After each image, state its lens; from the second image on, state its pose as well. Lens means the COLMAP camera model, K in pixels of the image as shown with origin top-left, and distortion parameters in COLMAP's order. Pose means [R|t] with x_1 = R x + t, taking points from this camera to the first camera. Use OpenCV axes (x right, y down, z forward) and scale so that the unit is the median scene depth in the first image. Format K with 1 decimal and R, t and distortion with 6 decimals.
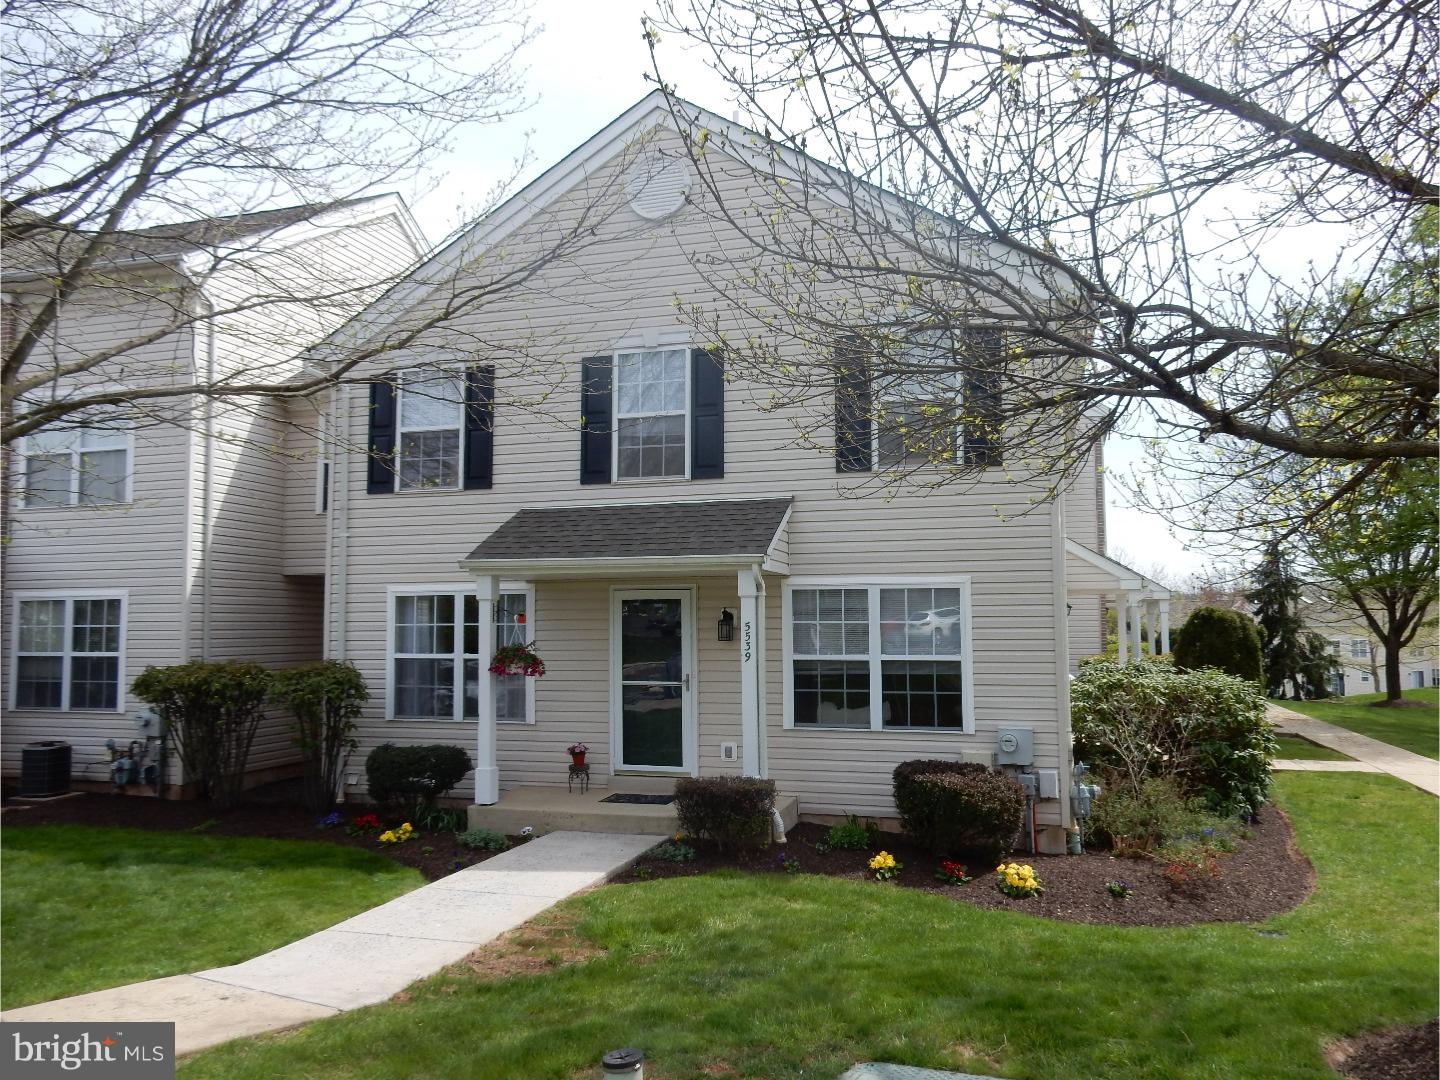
lens RADIAL K [[1056.9, 0, 719.8], [0, 1056.9, 556.2], [0, 0, 1]] dist [0.000330, -0.003046]
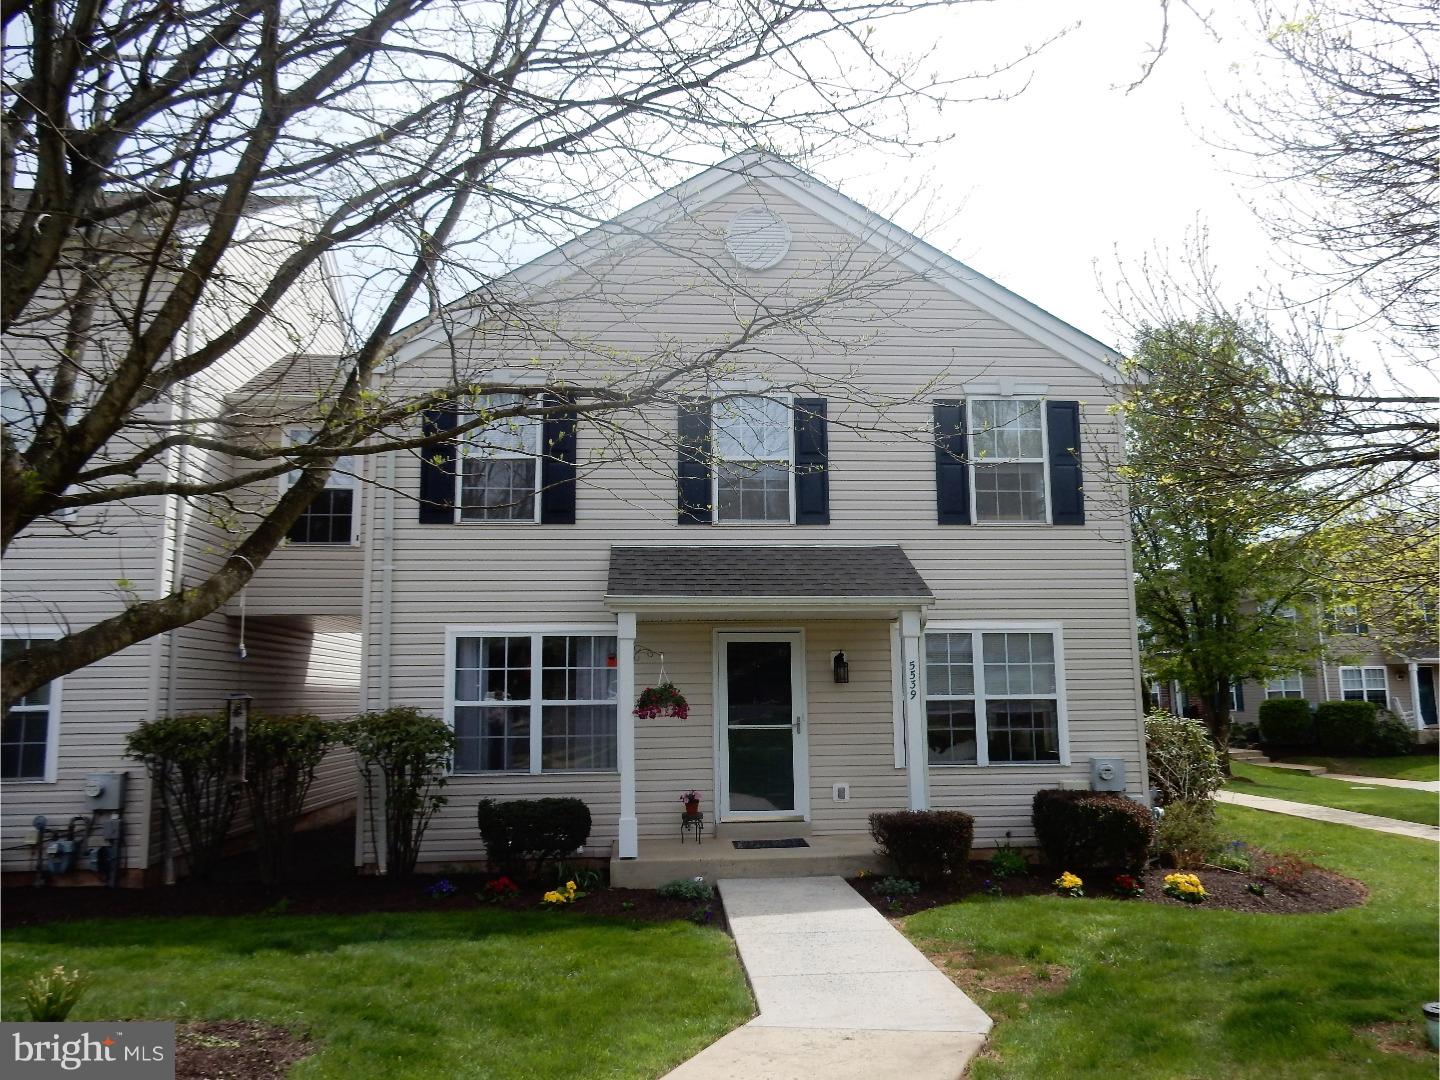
lens RADIAL K [[1096.5, 0, 720.0], [0, 1096.5, 540.0], [0, 0, 1]] dist [0.002729, -0.000627]
pose [[0.932580, 0.044624, 0.358195, -0.473135], [-0.017136, 0.996683, -0.079553, 0.027867], [-0.360557, 0.068052, 0.930251, 0.044084]]
